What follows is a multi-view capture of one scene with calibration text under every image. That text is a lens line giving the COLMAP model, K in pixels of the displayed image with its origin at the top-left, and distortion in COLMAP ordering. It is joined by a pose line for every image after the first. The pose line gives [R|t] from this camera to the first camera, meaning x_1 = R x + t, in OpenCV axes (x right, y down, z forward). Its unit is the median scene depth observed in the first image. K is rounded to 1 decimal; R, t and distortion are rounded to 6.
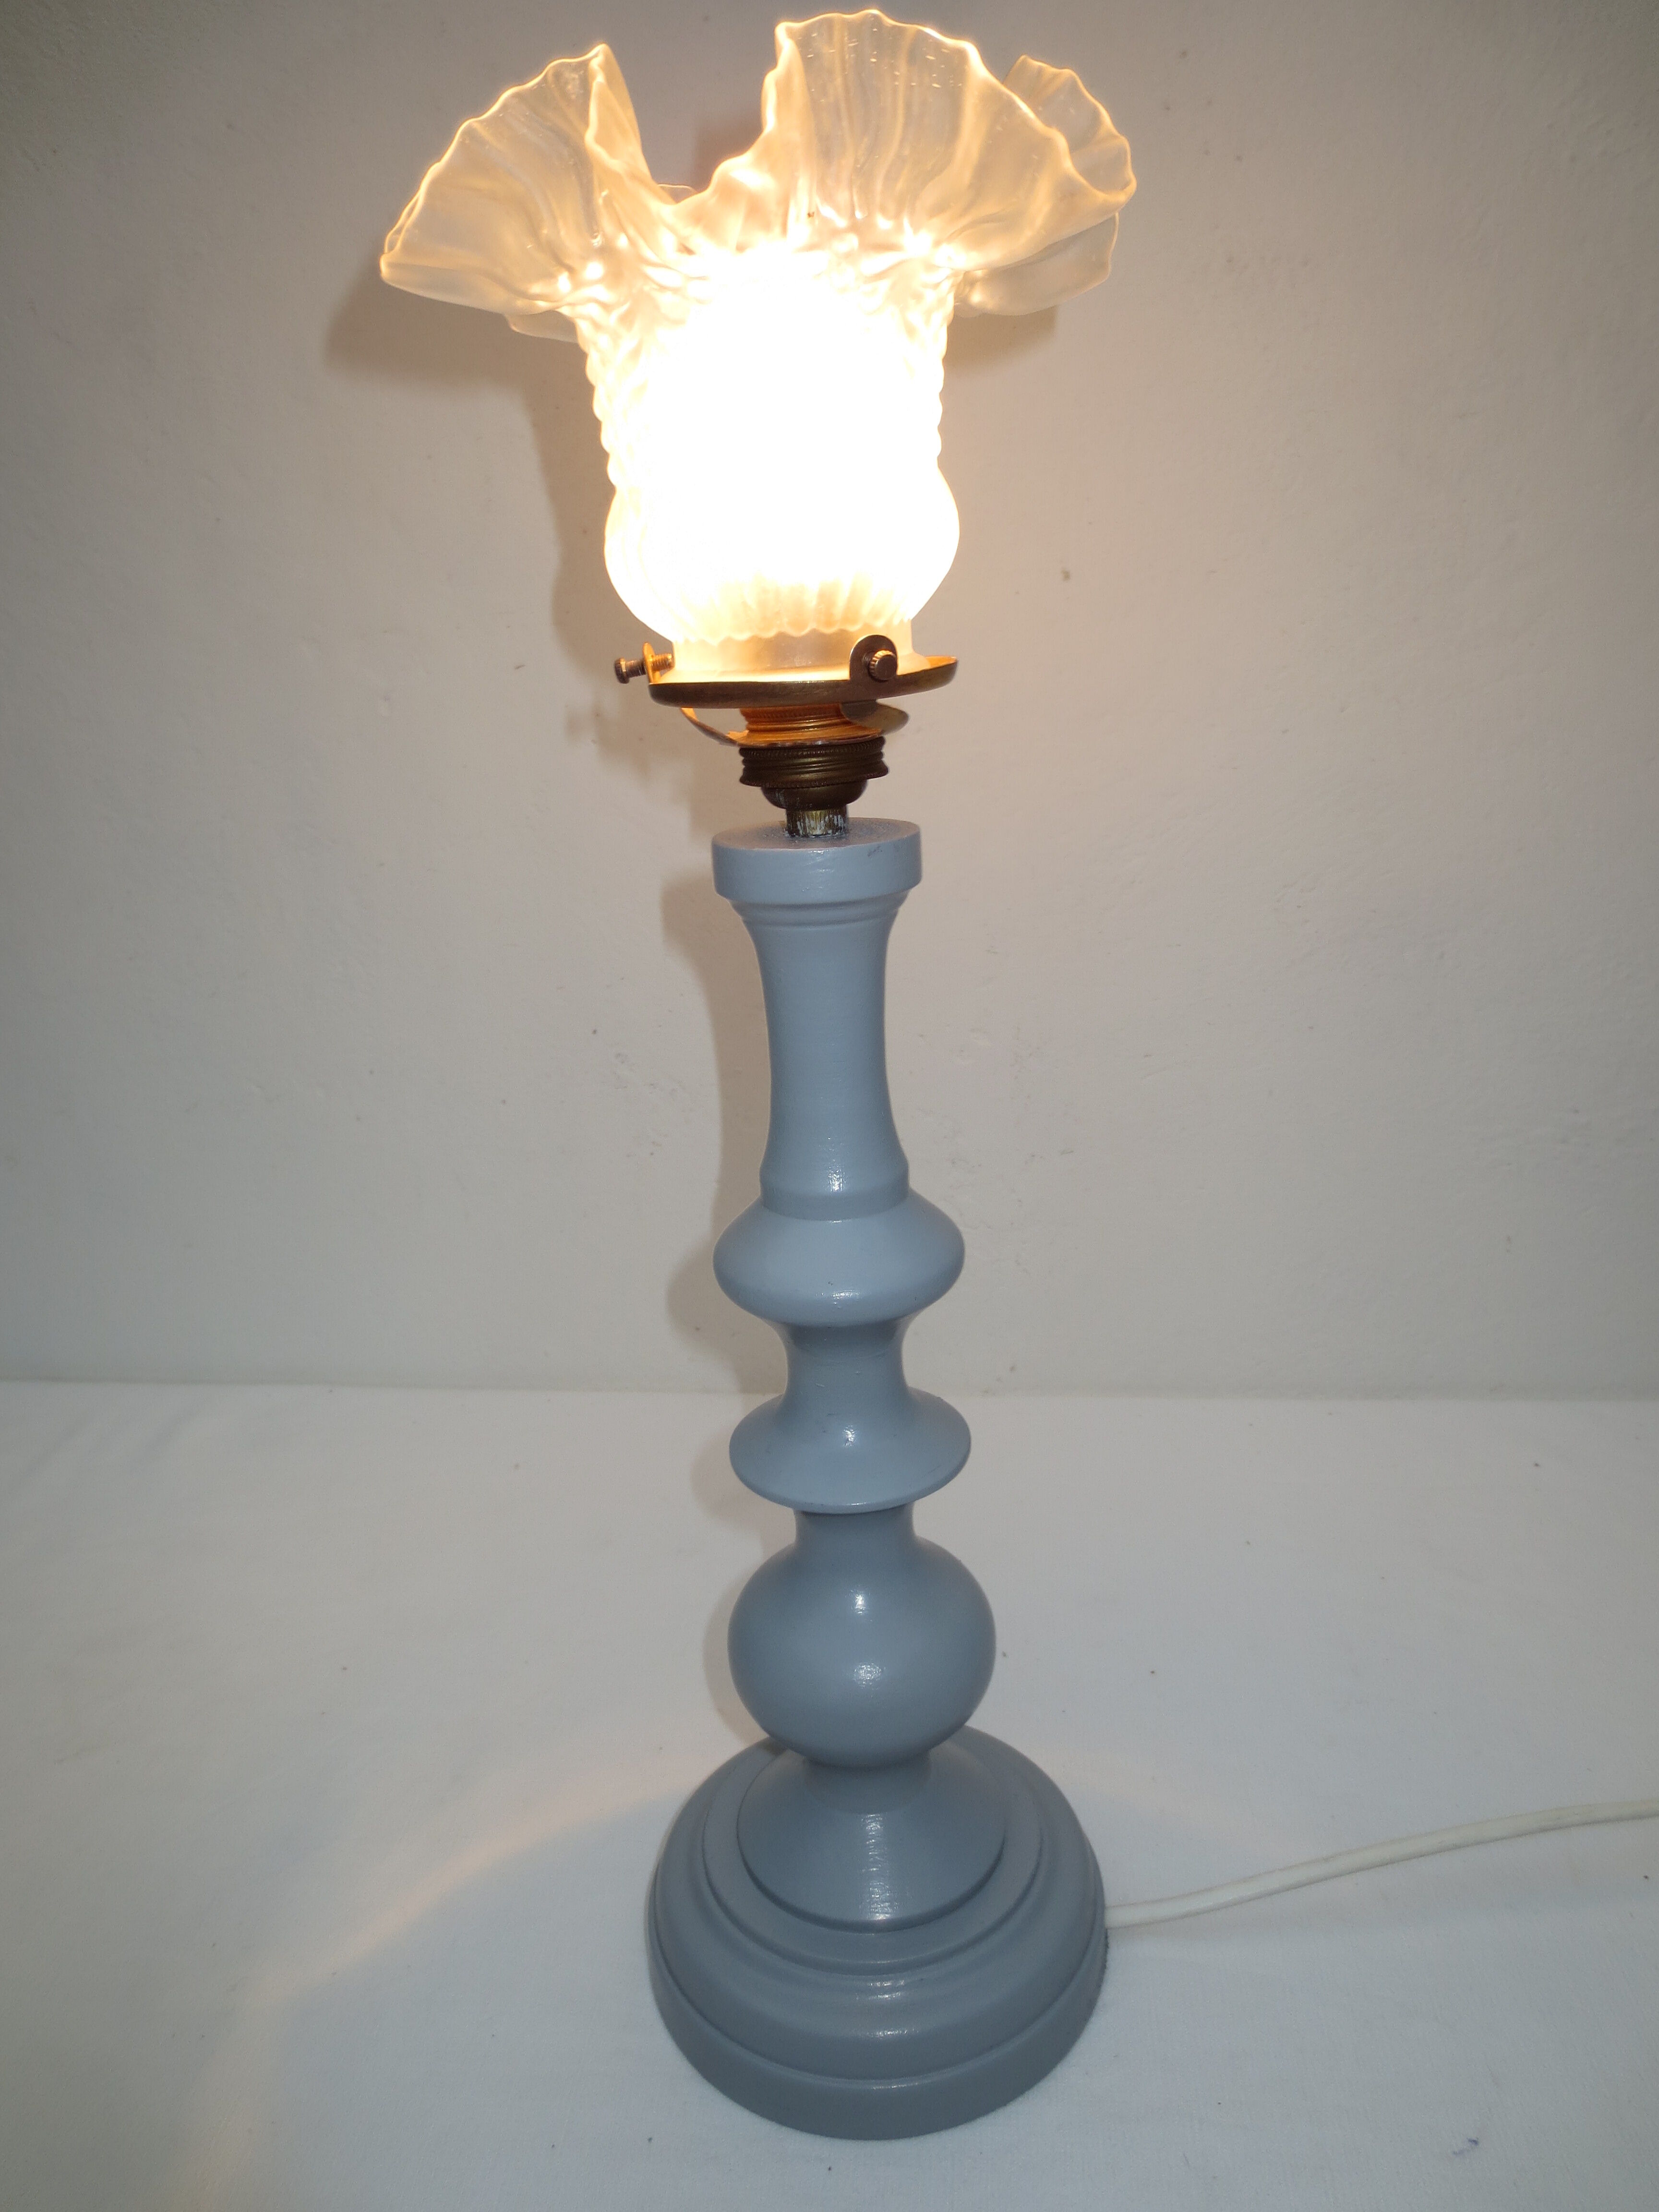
lens RADIAL K [[1532.3, 0, 834.1], [0, 1532.3, 1121.1], [0, 0, 1]] dist [-0.032678, 0.005654]
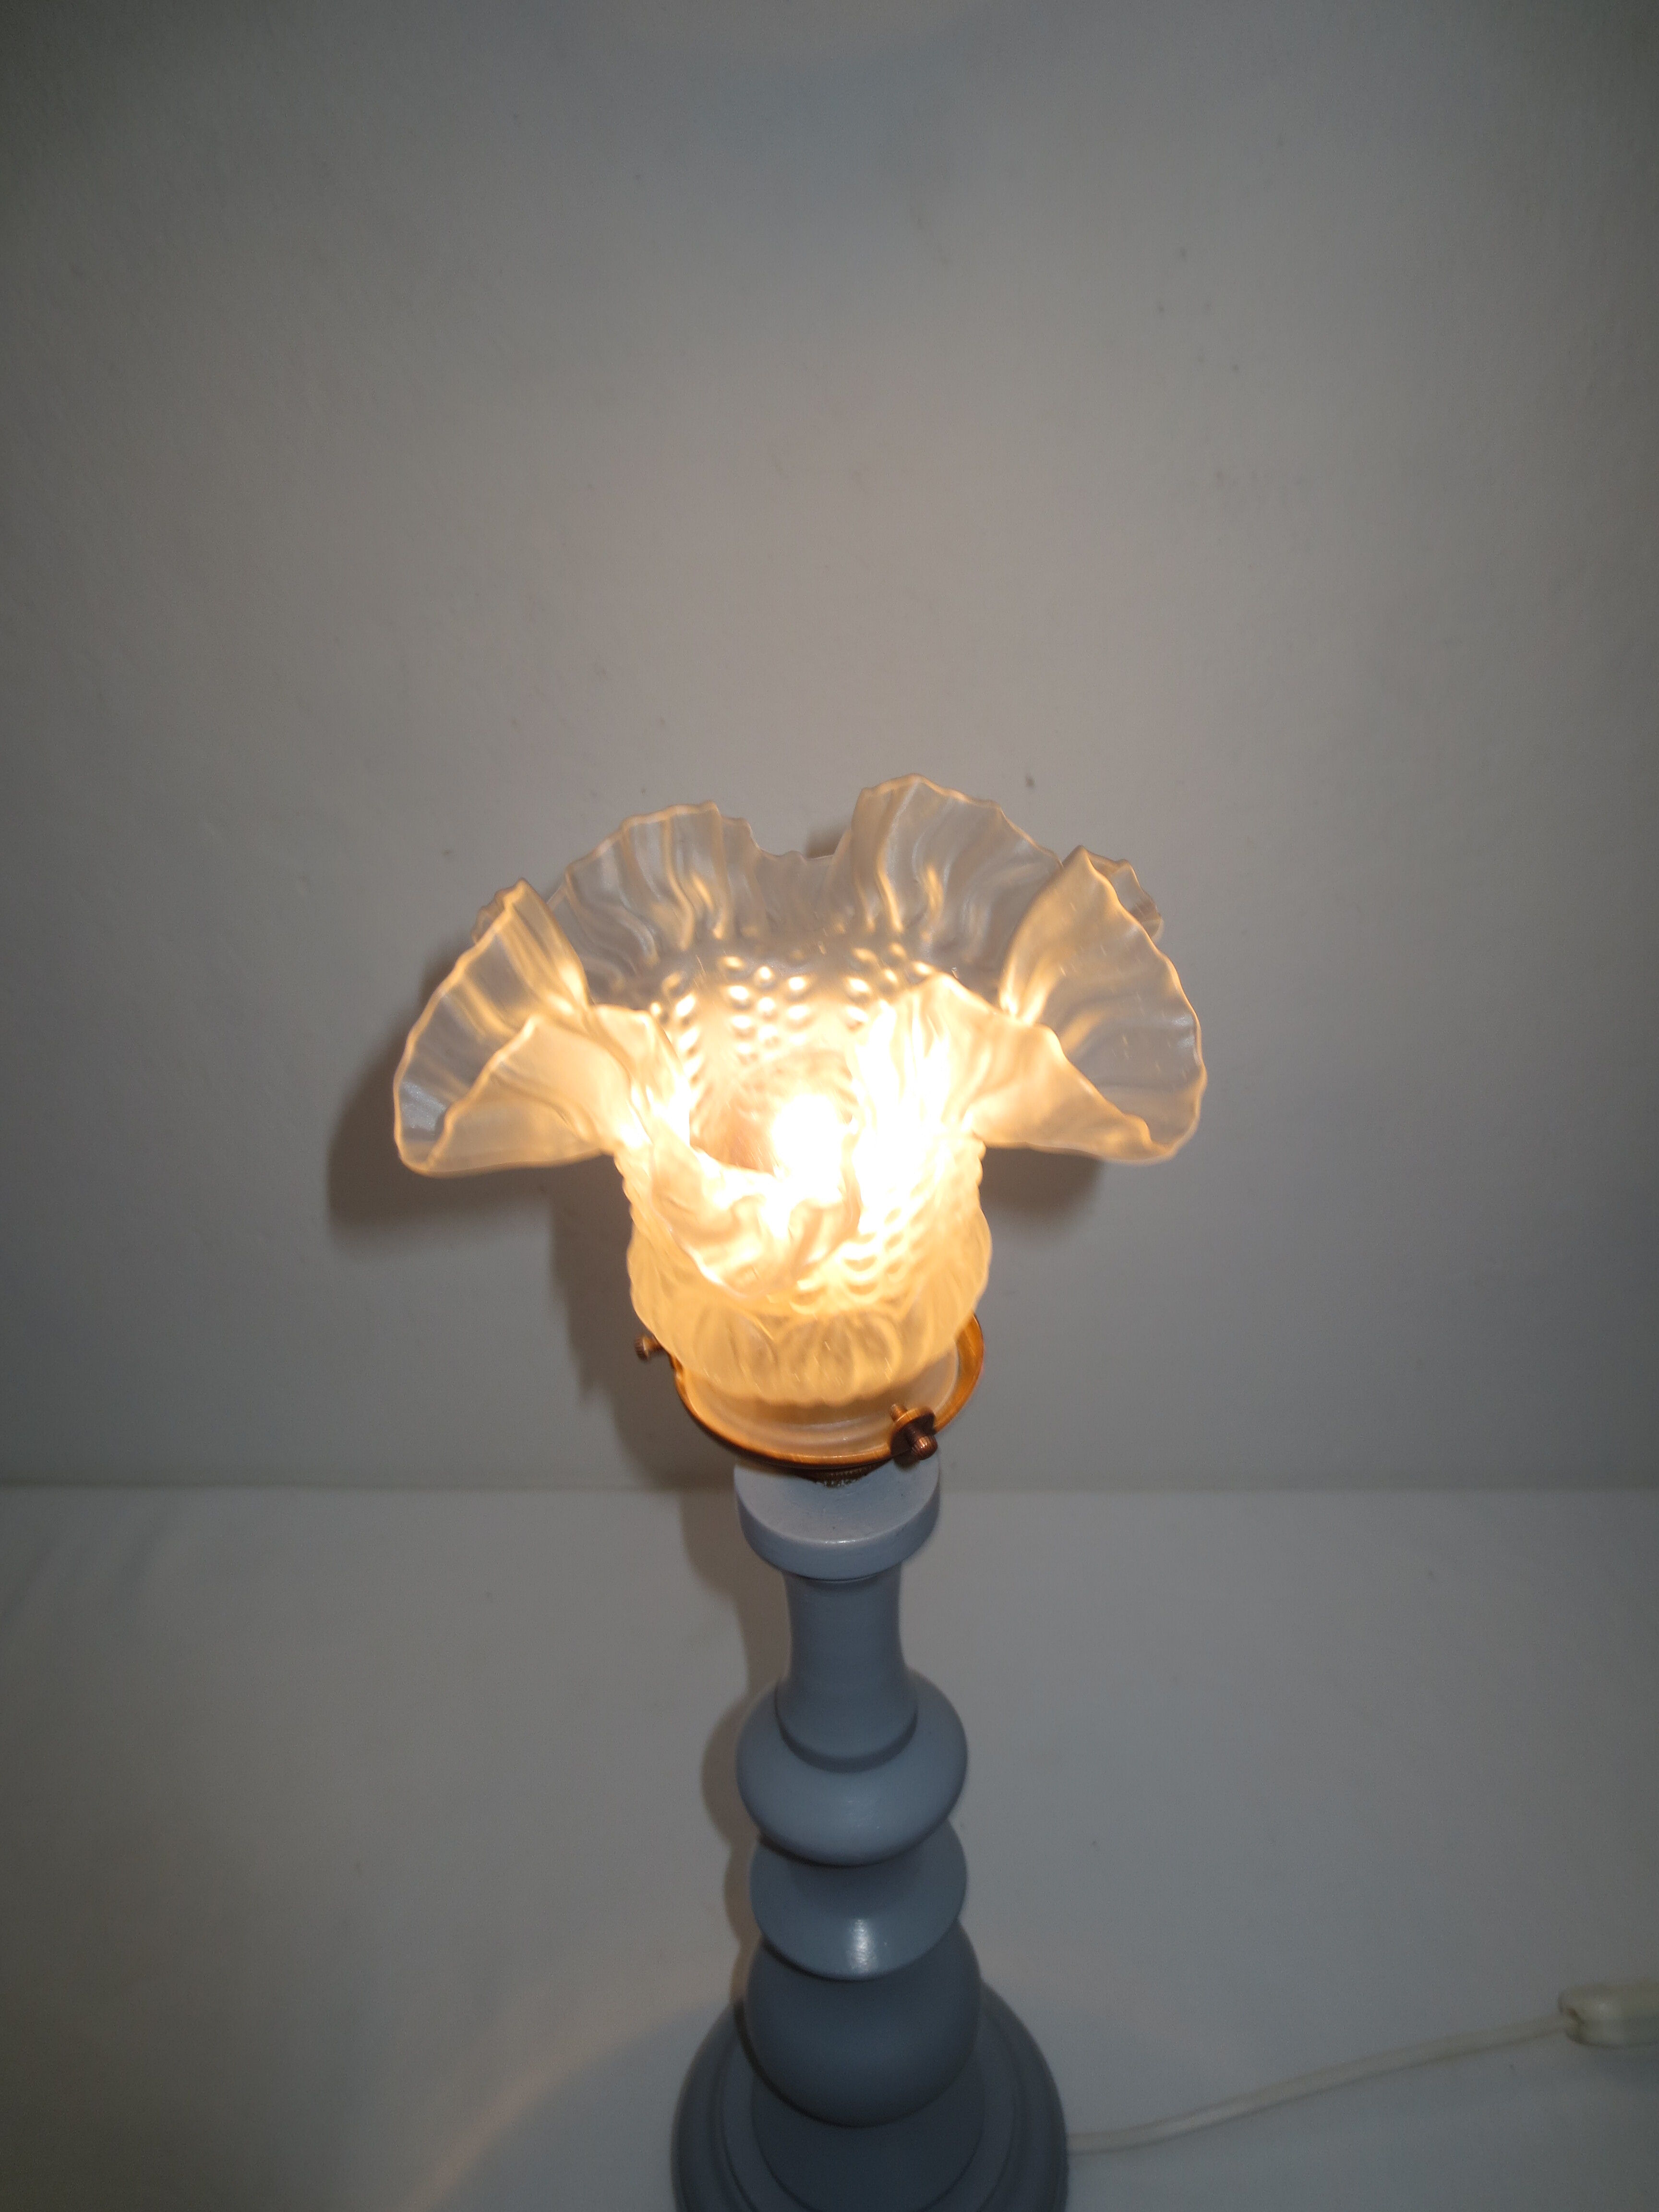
lens RADIAL K [[1532.3, 0, 834.1], [0, 1532.3, 1121.1], [0, 0, 1]] dist [-0.032678, 0.005654]
pose [[0.996818, -0.026601, 0.075138, -0.062762], [0.009615, 0.975914, 0.217946, -0.475813], [-0.079126, -0.216530, 0.973064, 0.043645]]
